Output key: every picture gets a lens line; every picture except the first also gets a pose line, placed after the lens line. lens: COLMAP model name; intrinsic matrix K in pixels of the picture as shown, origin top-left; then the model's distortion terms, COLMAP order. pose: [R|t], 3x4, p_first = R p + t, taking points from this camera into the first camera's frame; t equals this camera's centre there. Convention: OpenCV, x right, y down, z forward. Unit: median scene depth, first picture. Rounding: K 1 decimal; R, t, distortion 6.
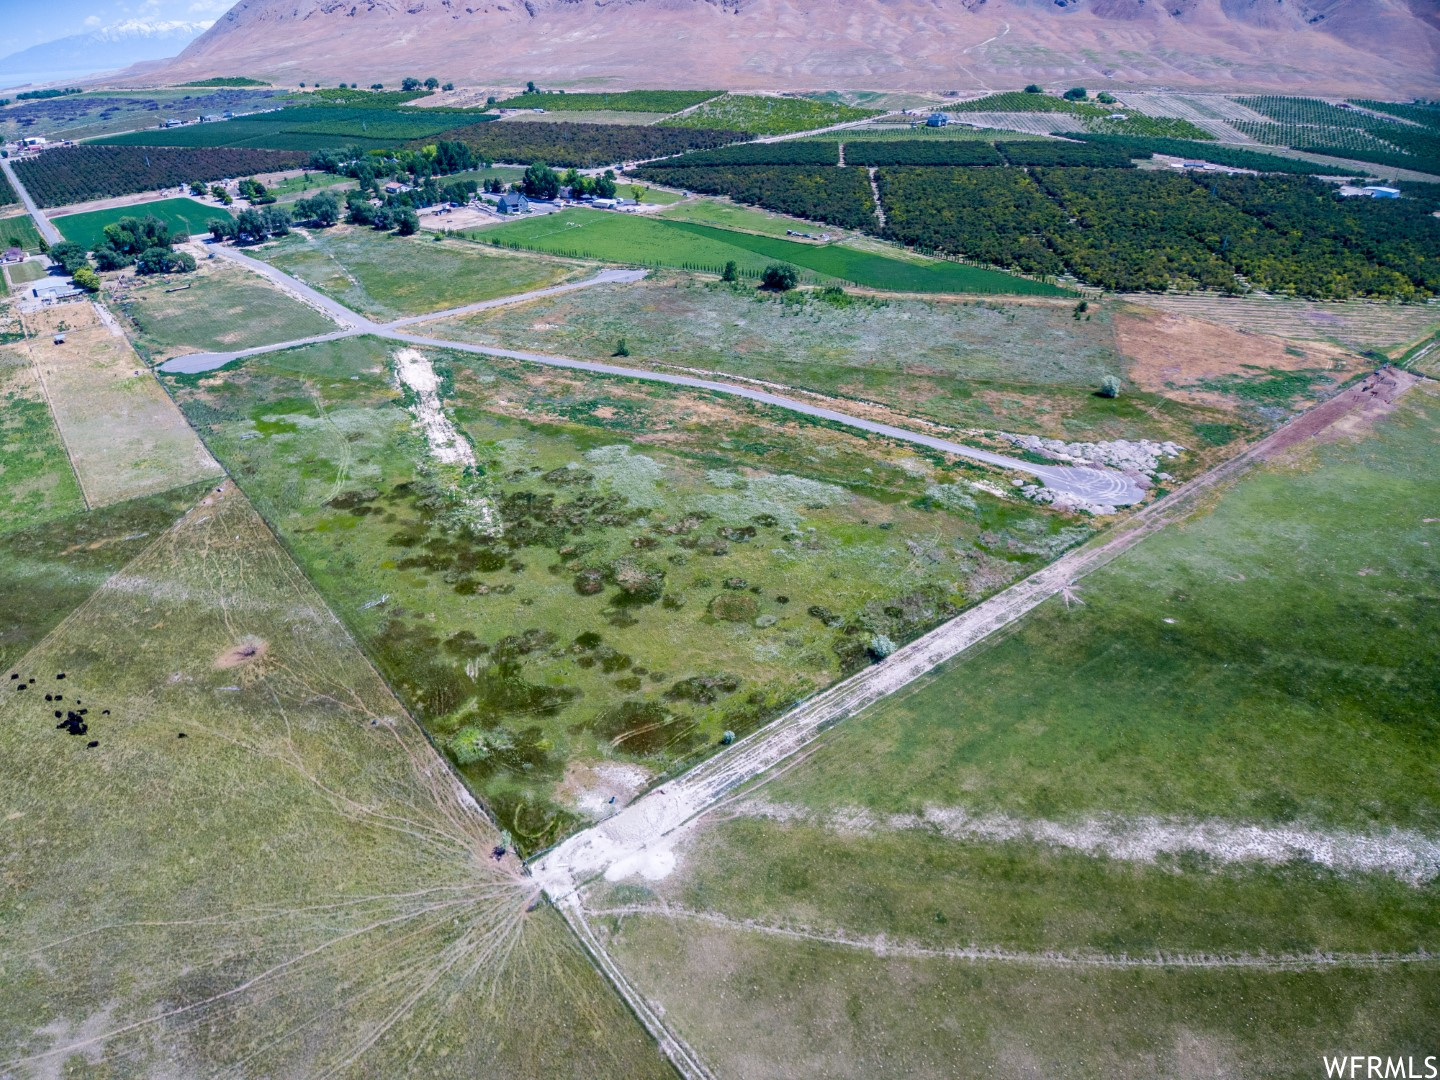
lens RADIAL K [[860.2, 0, 688.2], [0, 860.2, 566.1], [0, 0, 1]] dist [0.089327, -0.119799]
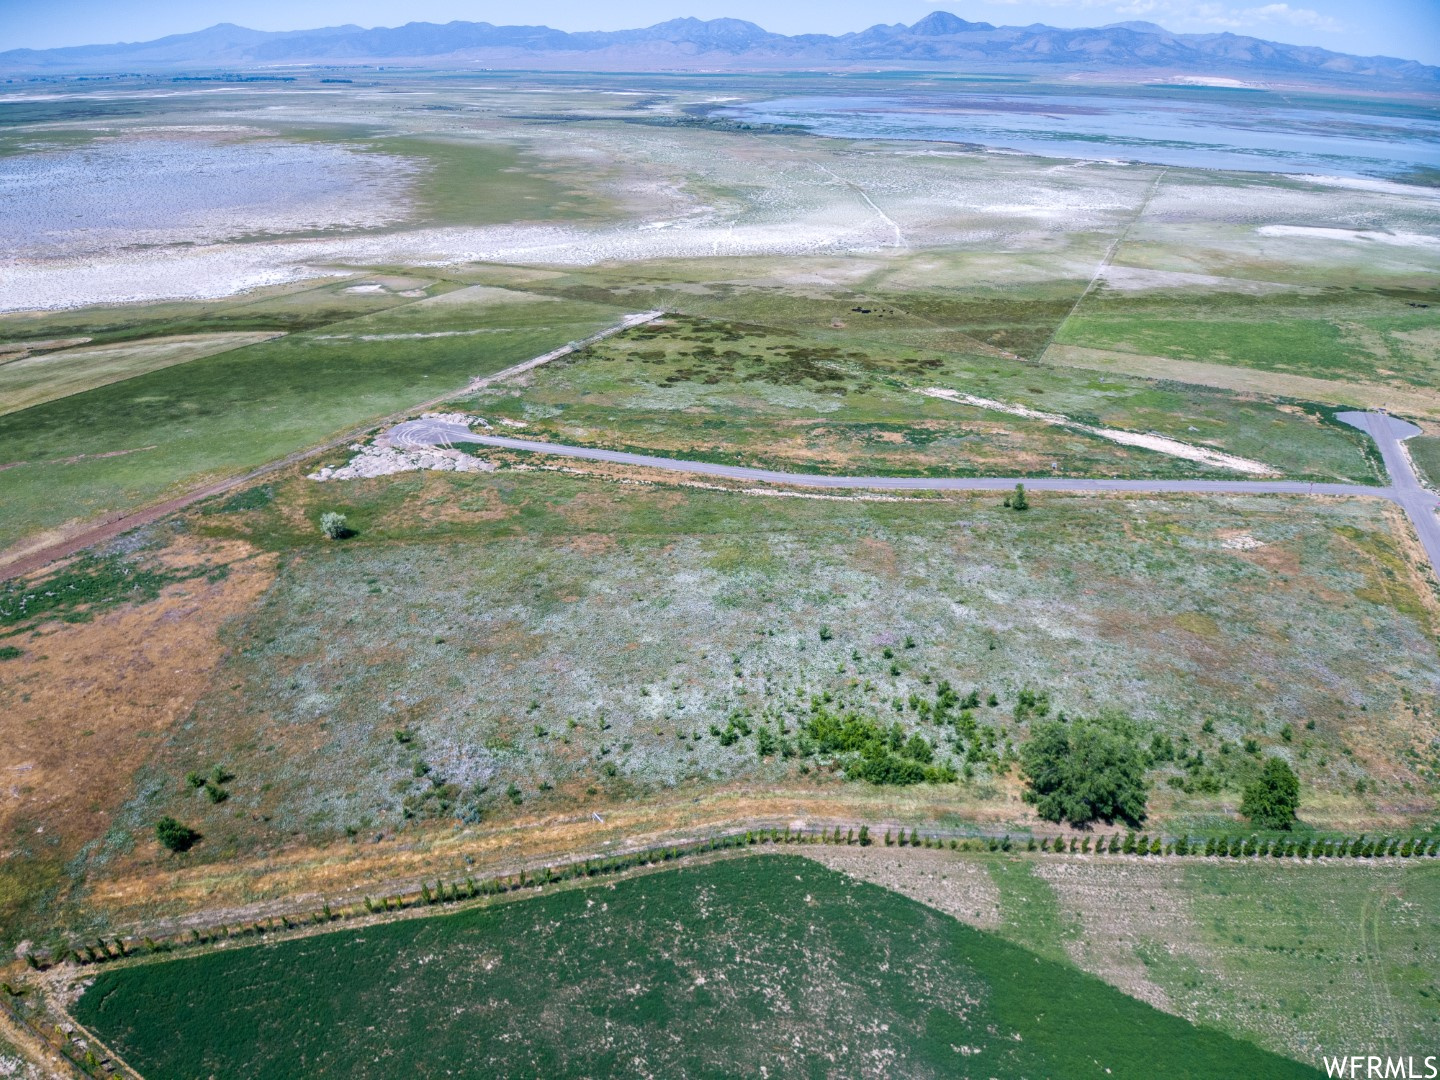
lens RADIAL K [[860.2, 0, 688.2], [0, 860.2, 566.1], [0, 0, 1]] dist [0.089327, -0.119799]
pose [[-0.919292, 0.193805, -0.342553, 0.507404], [-0.203177, 0.511730, 0.834776, -0.928798], [0.337078, 0.837002, -0.431052, 1.566416]]
